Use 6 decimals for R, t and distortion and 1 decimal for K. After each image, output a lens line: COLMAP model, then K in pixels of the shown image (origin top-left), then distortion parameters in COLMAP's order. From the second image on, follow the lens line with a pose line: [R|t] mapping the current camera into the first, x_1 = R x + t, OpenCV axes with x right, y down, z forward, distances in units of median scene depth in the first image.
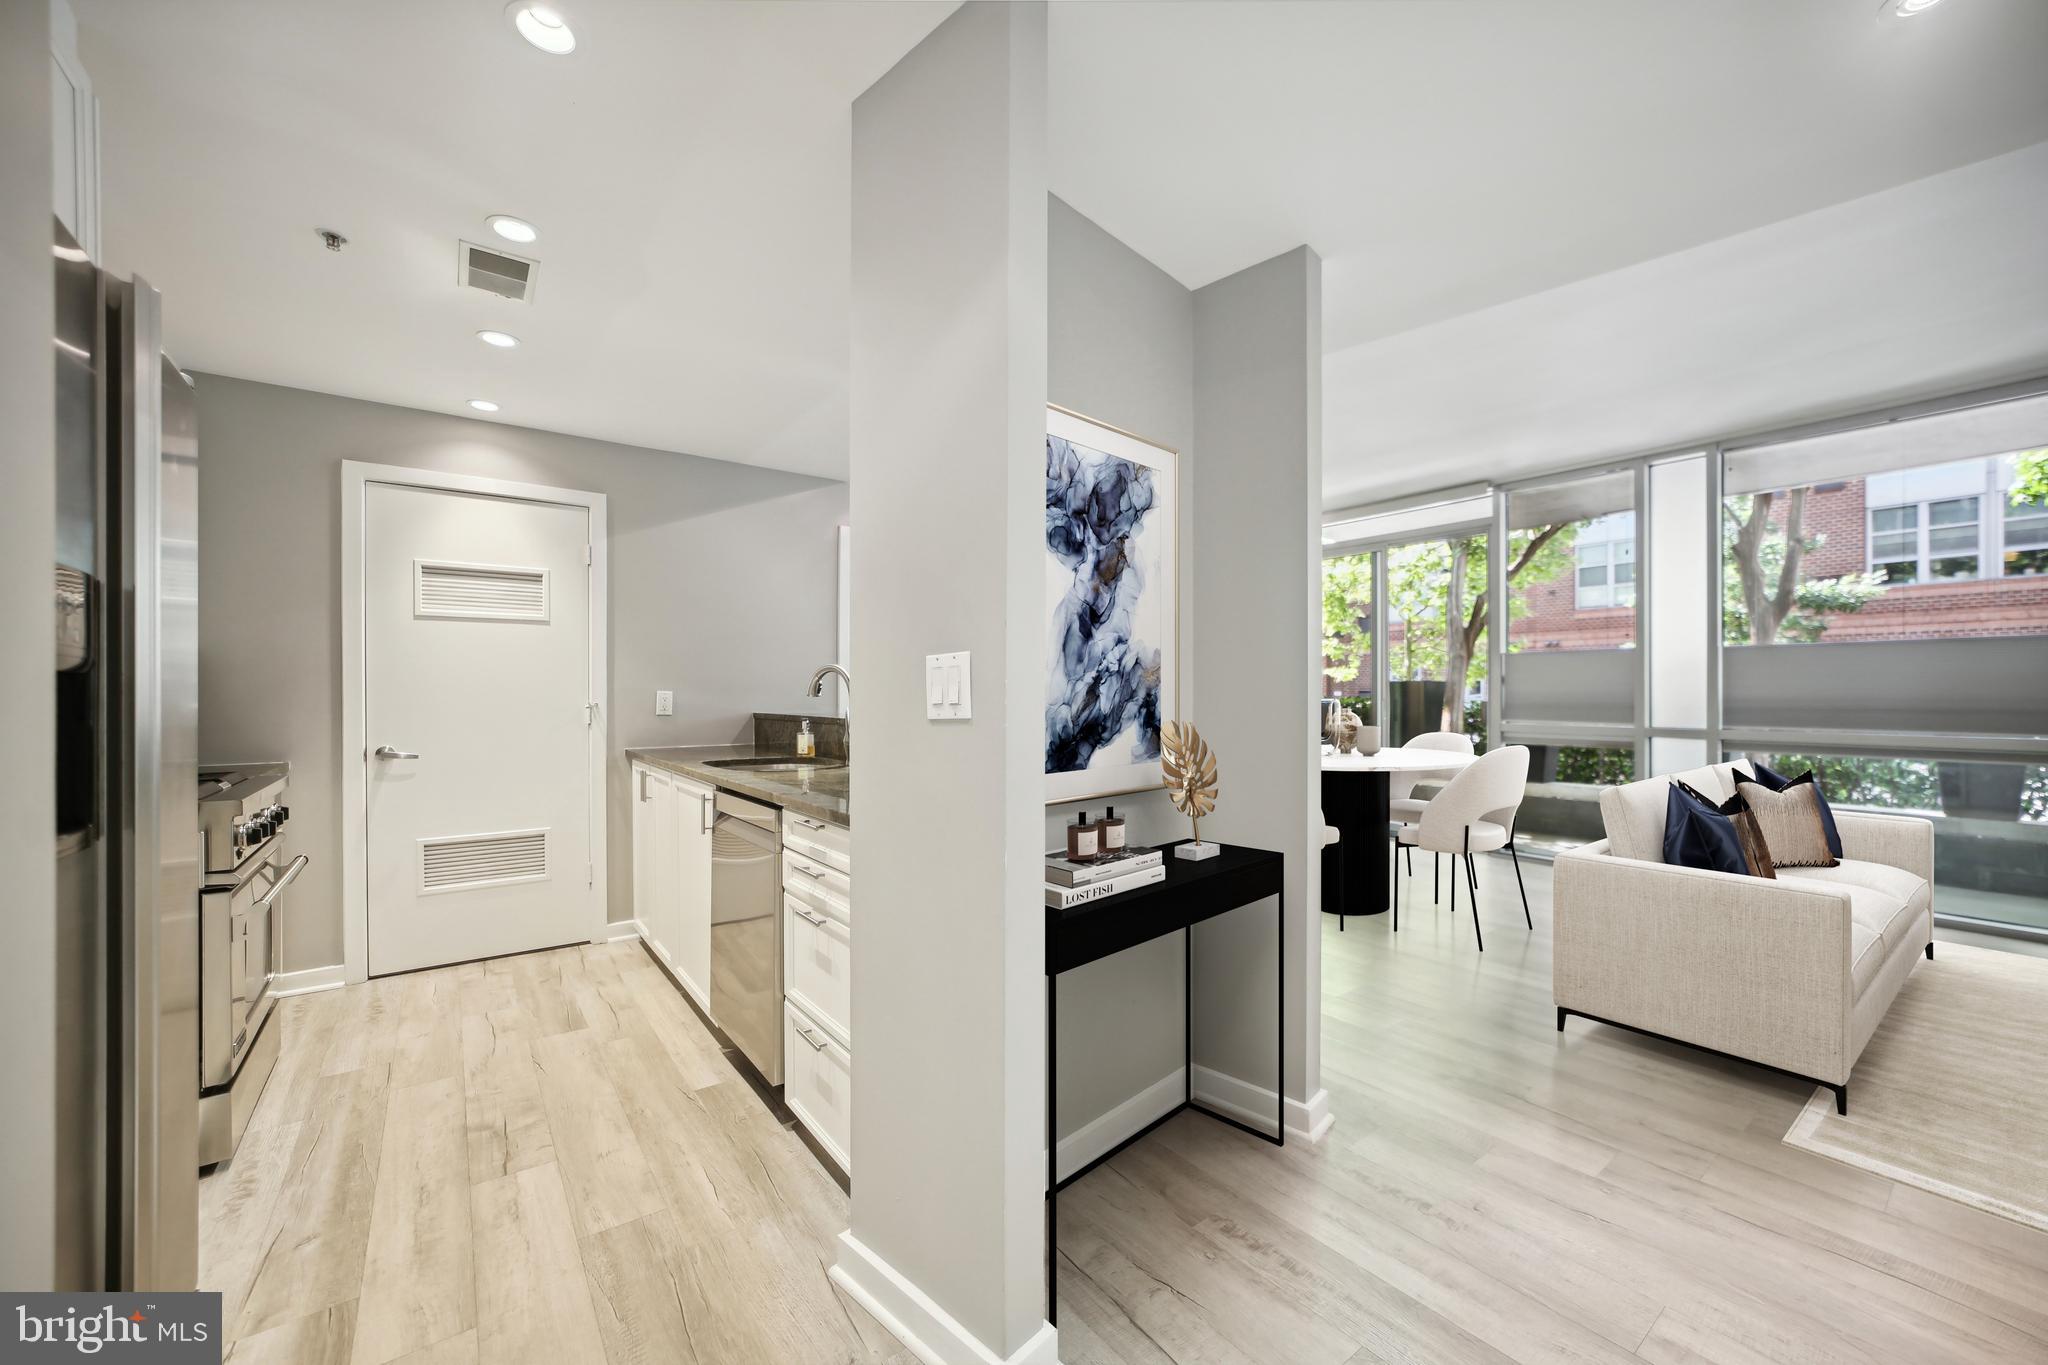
lens RADIAL K [[816.4, 0, 1020.3], [0, 816.4, 676.6], [0, 0, 1]] dist [-0.013104, 0.003151]
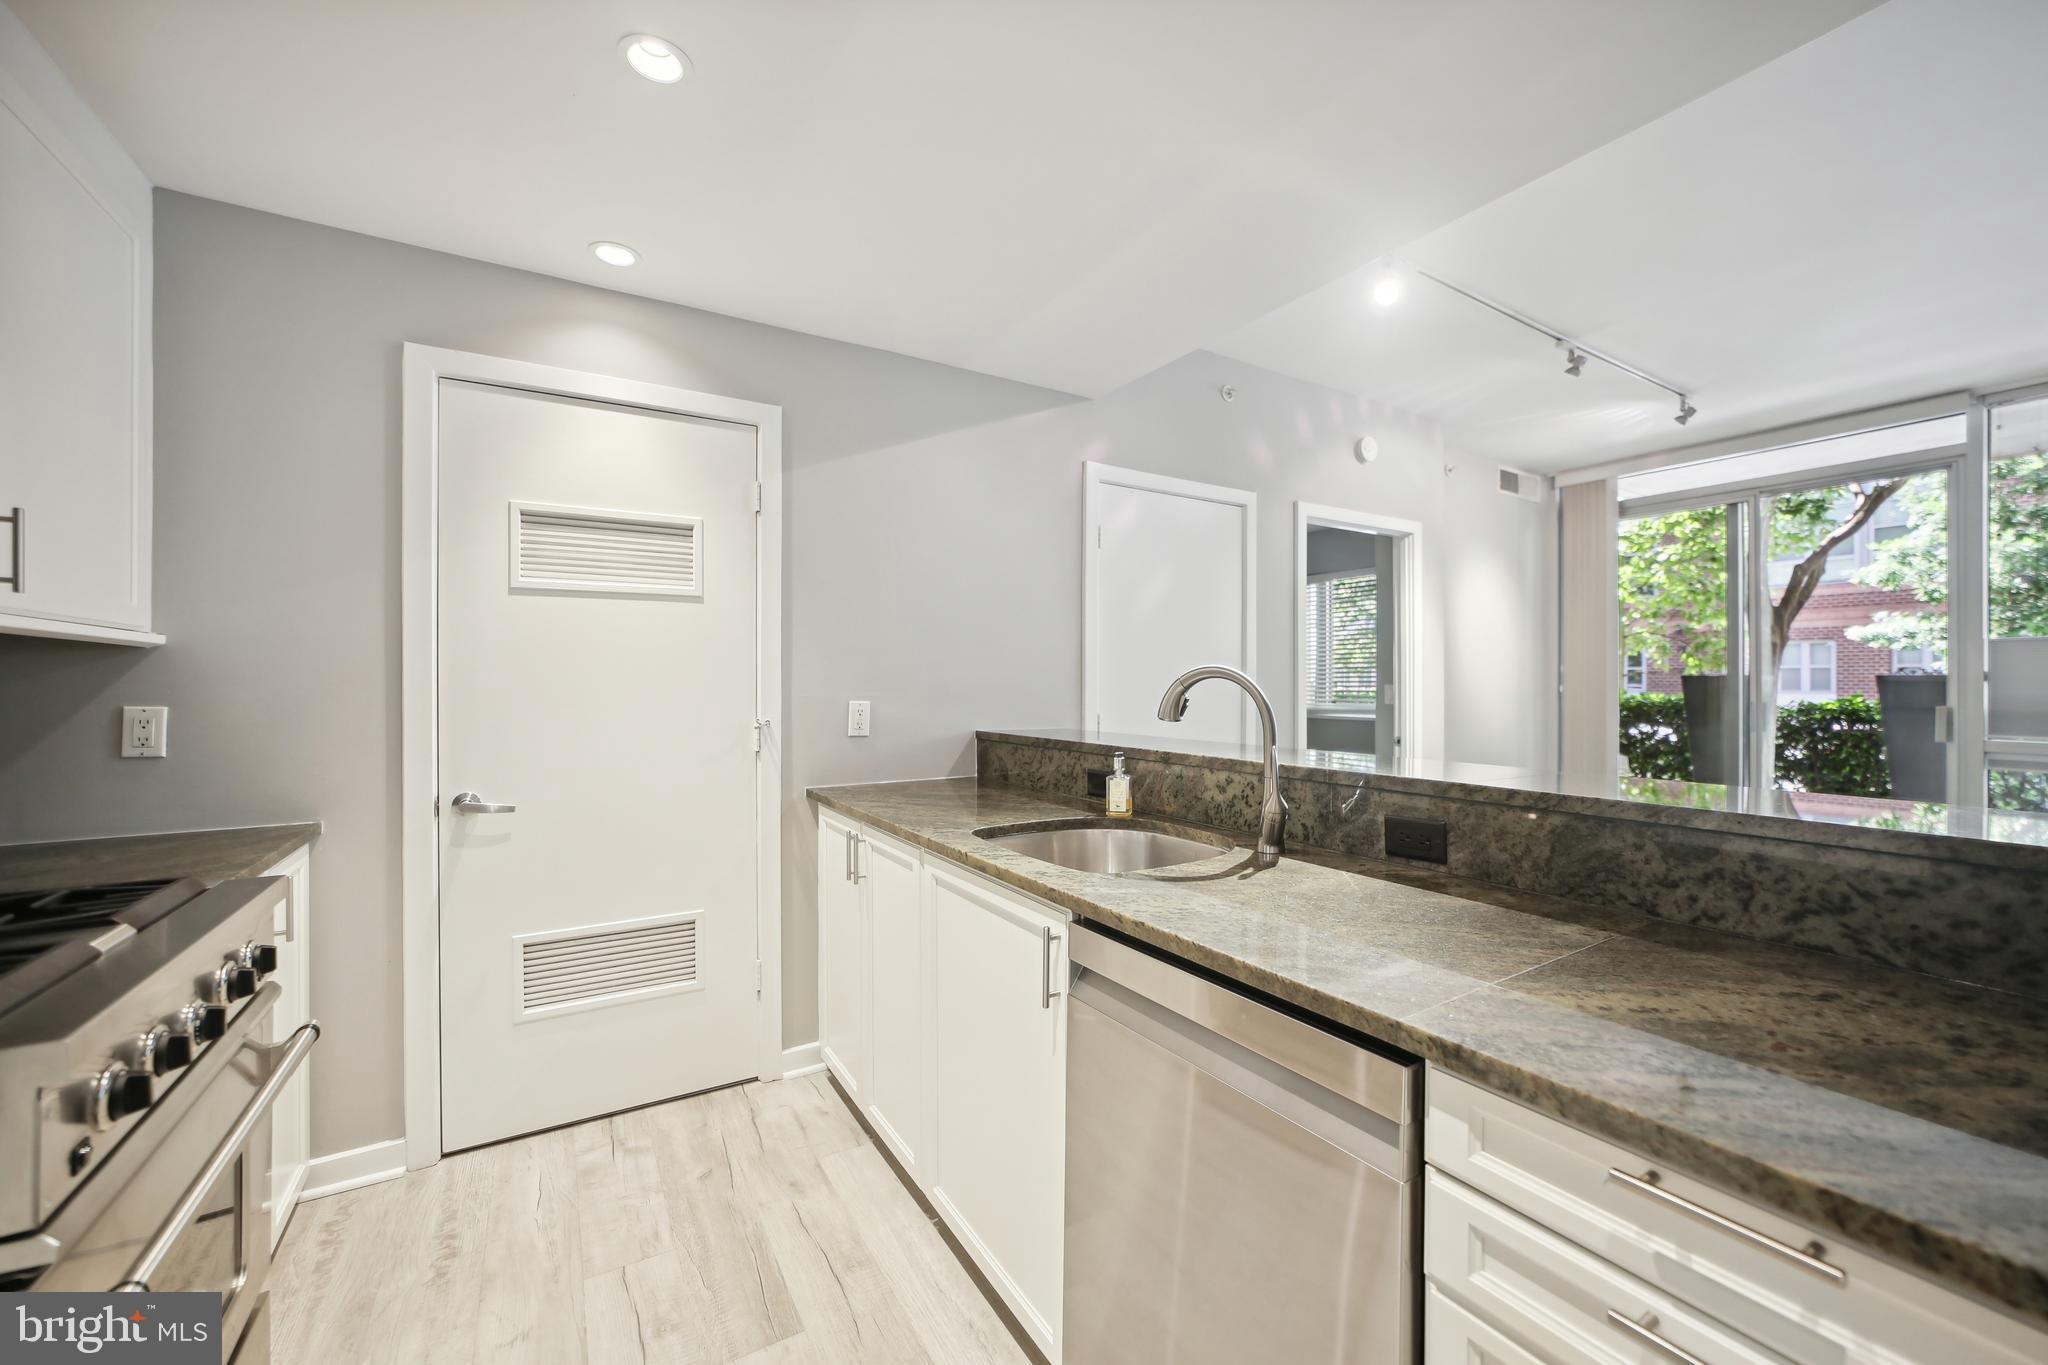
lens RADIAL K [[816.4, 0, 1007.7], [0, 816.4, 671.1], [0, 0, 1]] dist [-0.013104, 0.003151]
pose [[0.994881, 0.003635, -0.100989, -0.306441], [-0.003338, 0.999990, 0.003117, -0.012324], [0.101000, -0.002764, 0.994883, 0.422024]]
